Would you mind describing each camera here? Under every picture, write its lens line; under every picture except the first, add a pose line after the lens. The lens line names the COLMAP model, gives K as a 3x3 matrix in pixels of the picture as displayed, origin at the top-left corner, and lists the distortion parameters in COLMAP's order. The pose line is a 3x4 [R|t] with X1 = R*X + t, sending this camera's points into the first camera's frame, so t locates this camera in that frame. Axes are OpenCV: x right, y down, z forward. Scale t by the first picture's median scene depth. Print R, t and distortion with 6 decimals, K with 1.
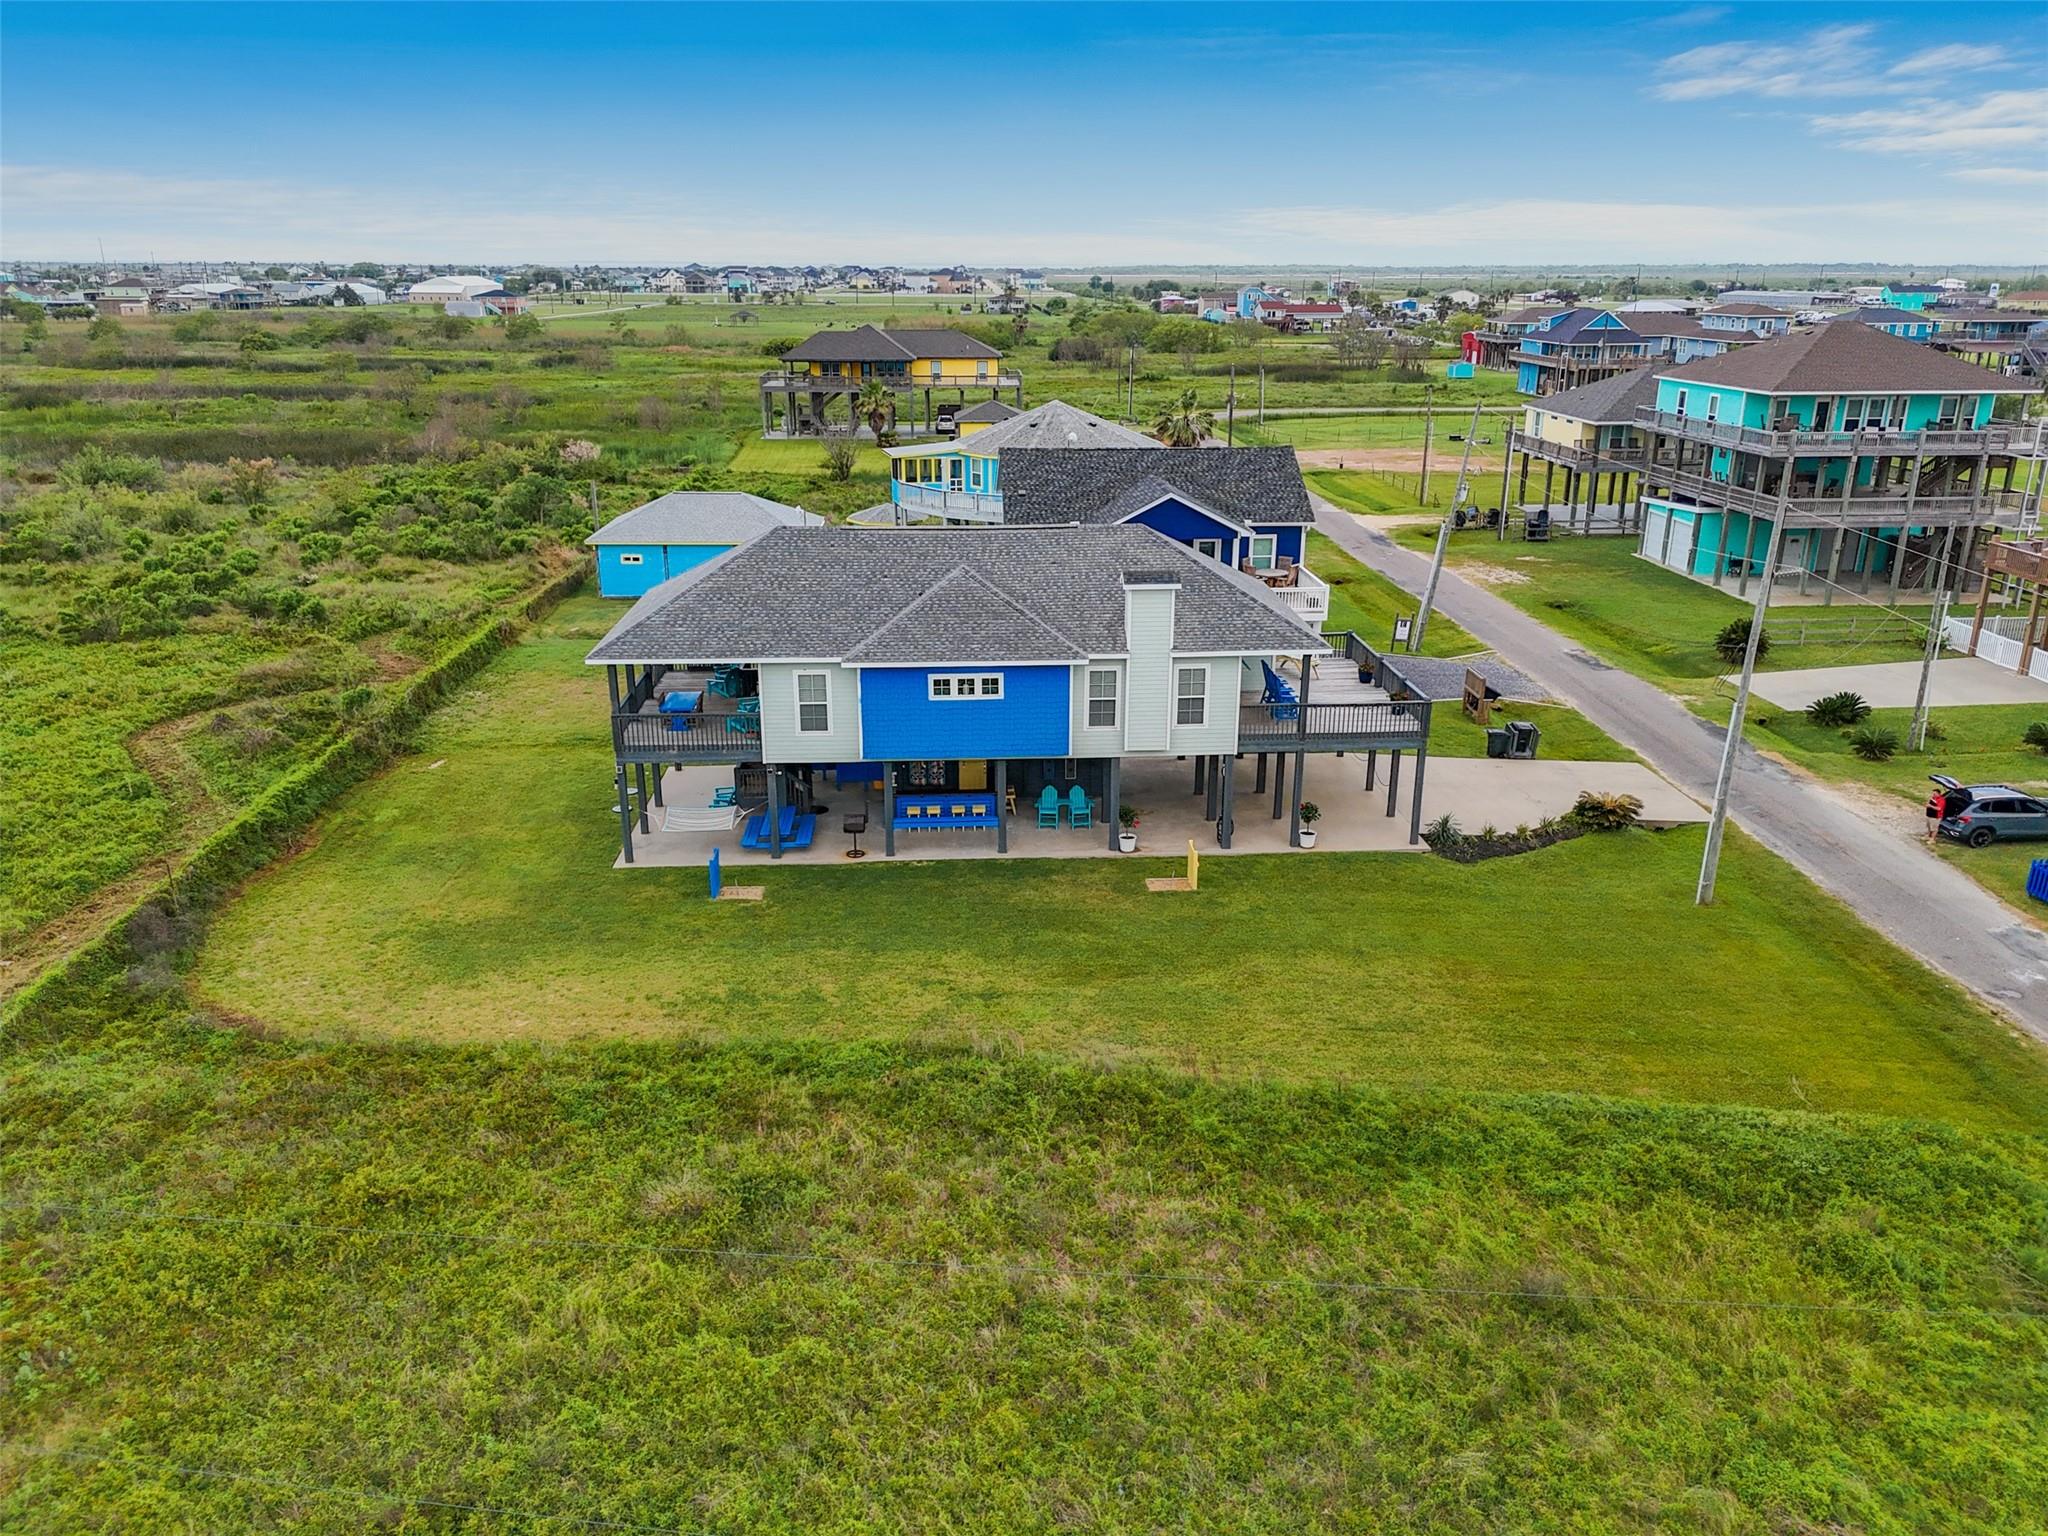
lens RADIAL K [[1425.2, 0, 1024.0], [0, 1425.2, 768.0], [0, 0, 1]] dist [0.078181, -0.082910]
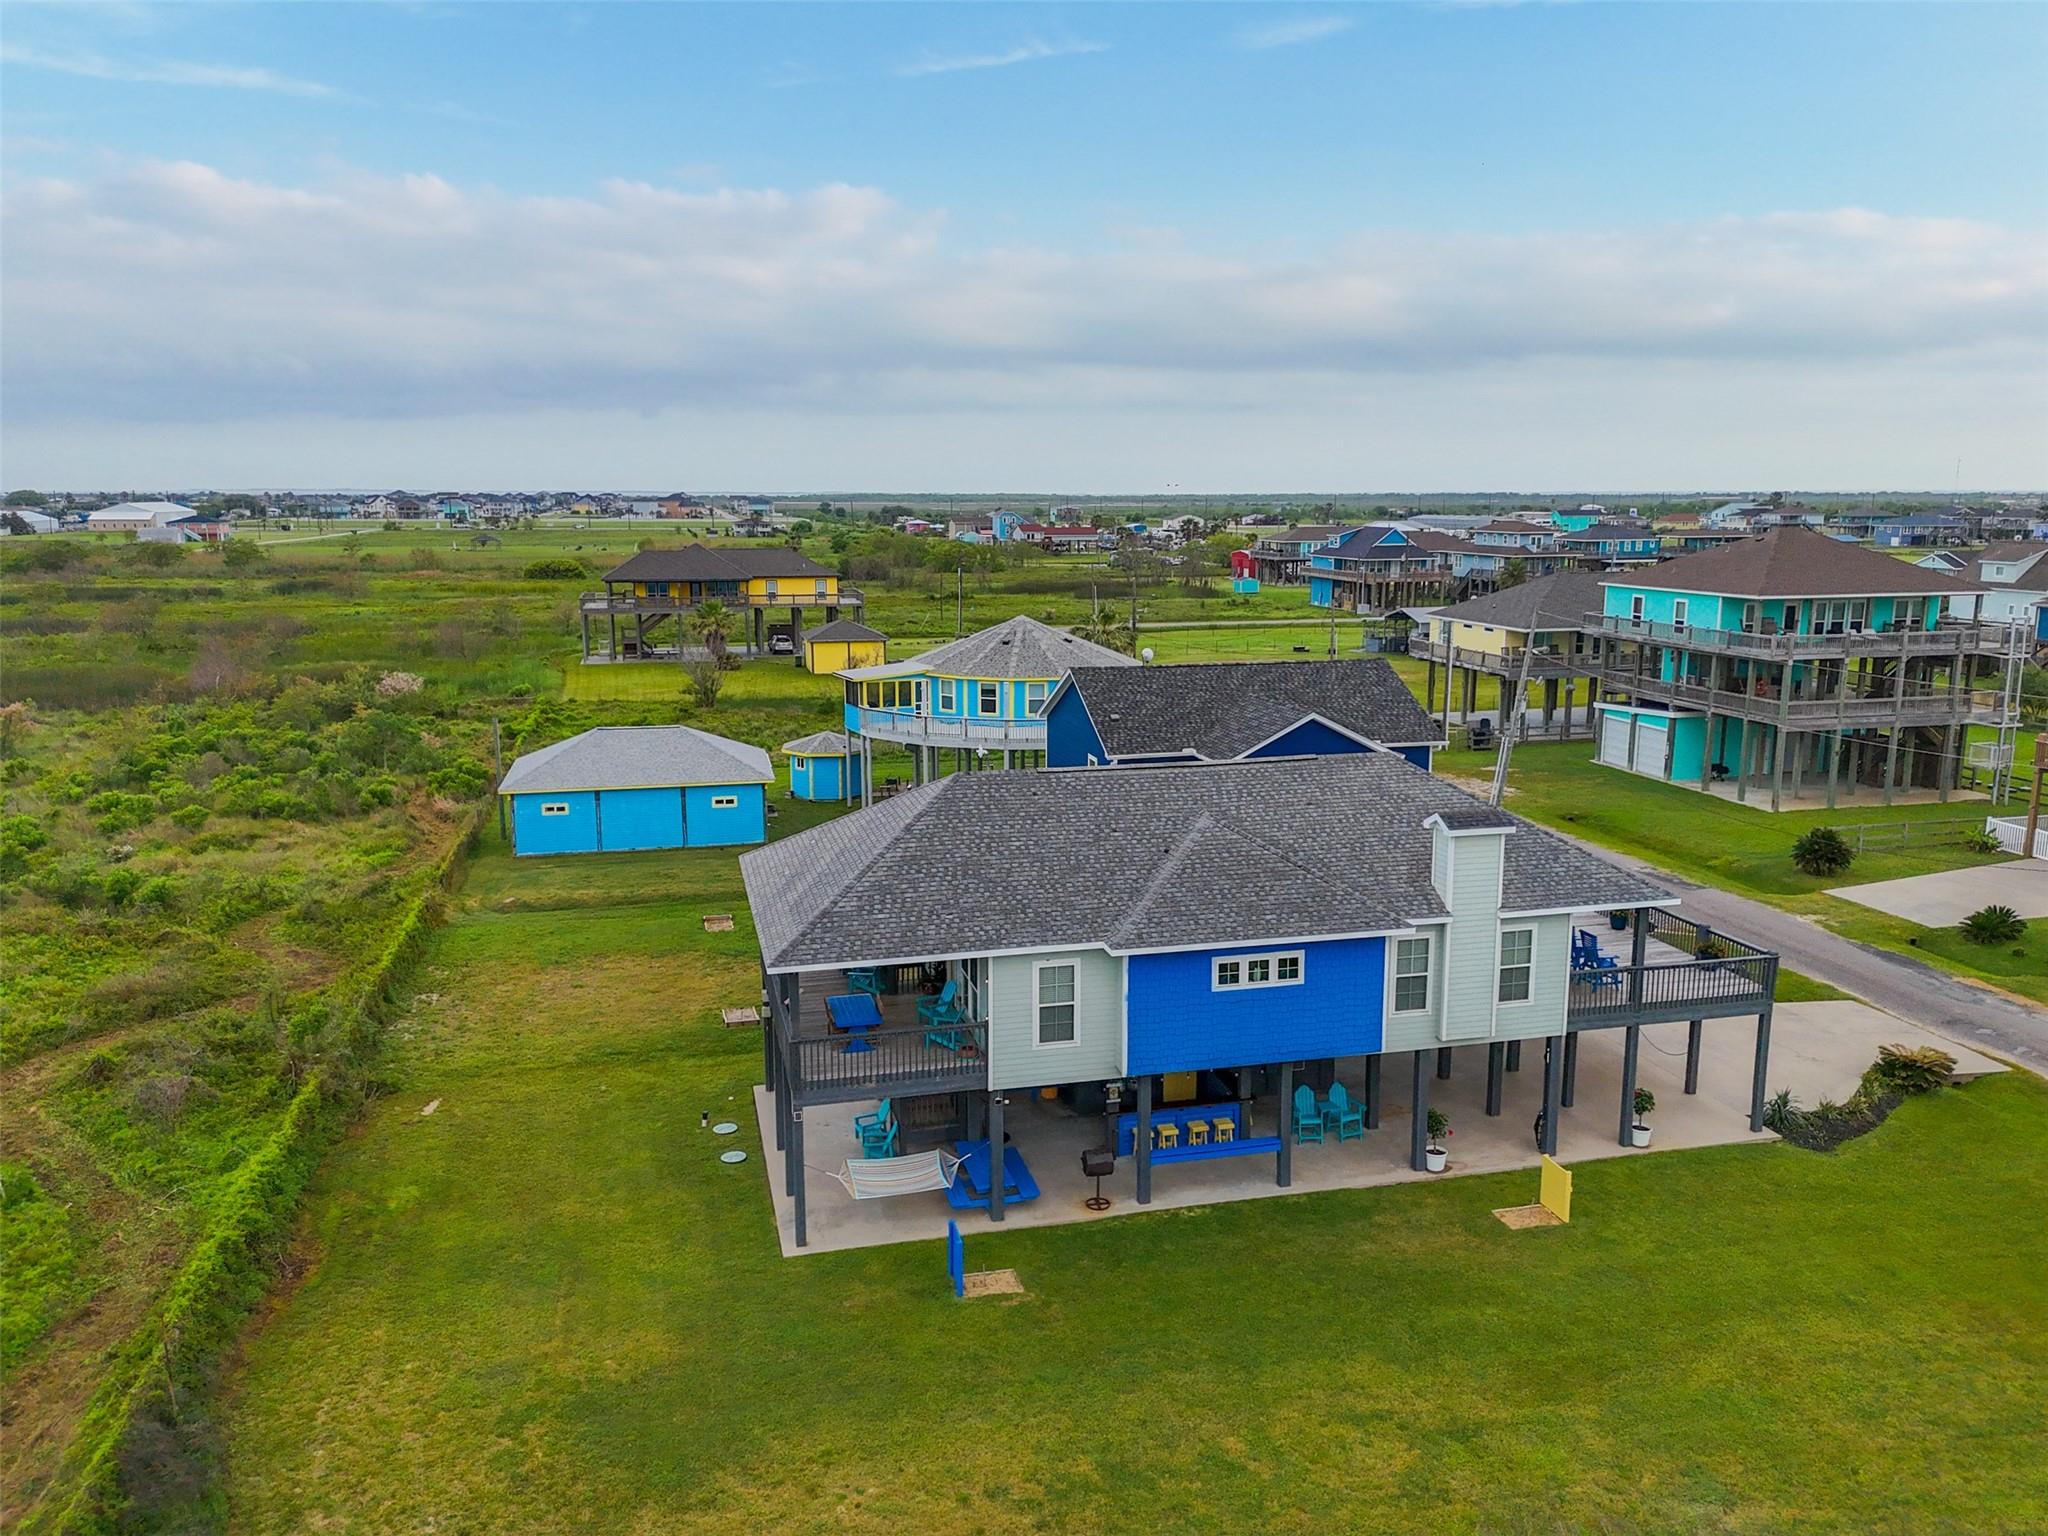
lens RADIAL K [[1420.8, 0, 976.3], [0, 1420.8, 770.0], [0, 0, 1]] dist [0.088281, -0.096451]
pose [[0.983578, -0.035890, 0.176881, -0.186278], [0.061317, 0.988186, -0.140458, -0.037865], [-0.169751, 0.148997, 0.974158, 0.153418]]
